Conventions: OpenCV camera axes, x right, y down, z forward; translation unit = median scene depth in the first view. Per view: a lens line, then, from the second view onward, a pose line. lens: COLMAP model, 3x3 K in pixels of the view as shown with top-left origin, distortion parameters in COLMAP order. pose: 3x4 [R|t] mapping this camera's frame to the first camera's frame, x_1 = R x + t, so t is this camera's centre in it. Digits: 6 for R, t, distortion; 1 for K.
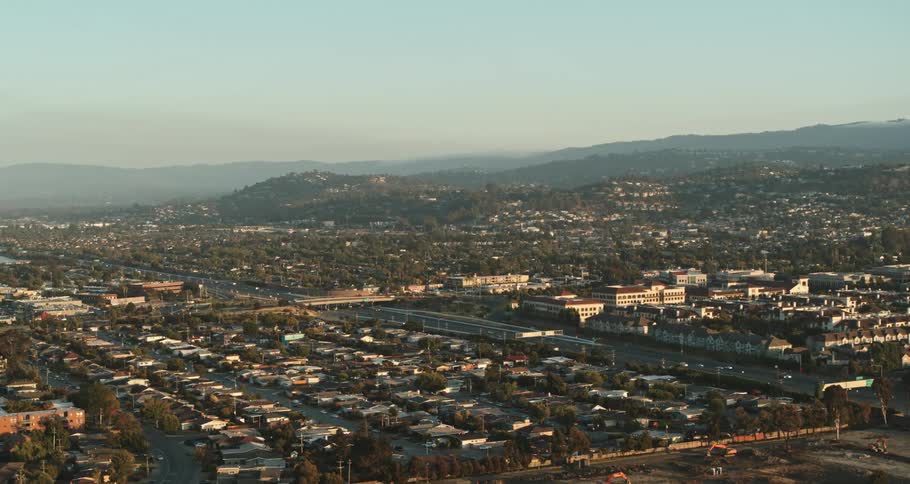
lens RADIAL K [[1411.1, 0, 455.0], [0, 1411.1, 242.0], [0, 0, 1]] dist [-0.039188, -0.067392]
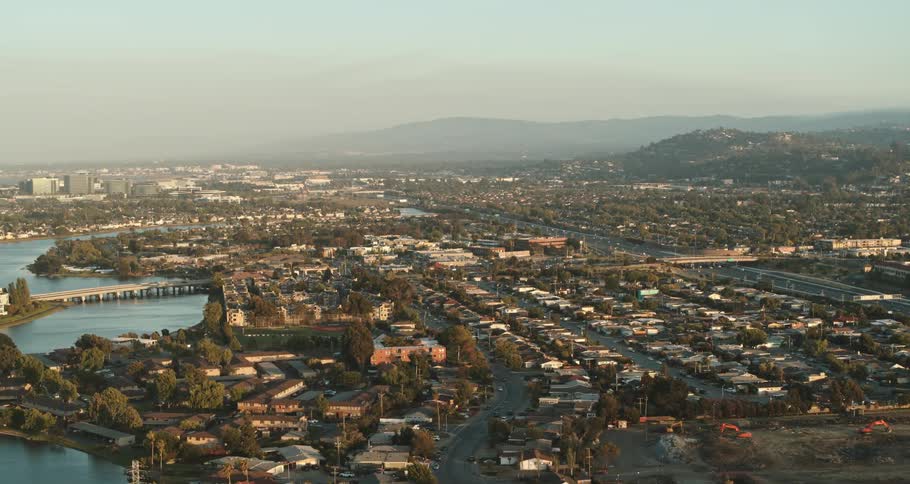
lens RADIAL K [[1411.1, 0, 455.0], [0, 1411.1, 242.0], [0, 0, 1]] dist [-0.039188, -0.067392]
pose [[0.957493, 0.025134, -0.287361, 0.044782], [-0.015772, 0.999268, 0.034850, -0.006044], [0.288026, -0.028836, 0.957188, -0.074061]]
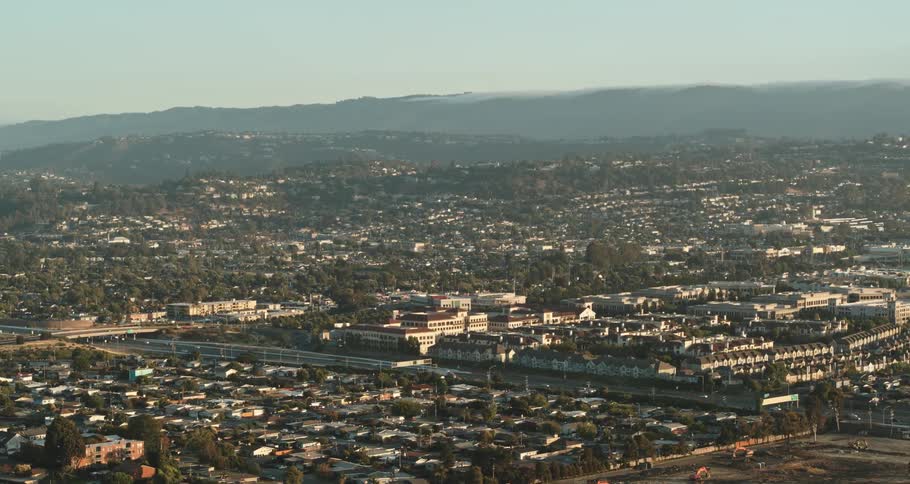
lens RADIAL K [[1902.7, 0, 455.0], [0, 1902.7, 242.0], [0, 0, 1]] dist [-0.025684, -0.123178]
pose [[0.951549, -0.000381, 0.307496, -0.247630], [0.001189, 0.999996, -0.002438, -0.012736], [-0.307494, 0.002686, 0.951546, -0.215373]]
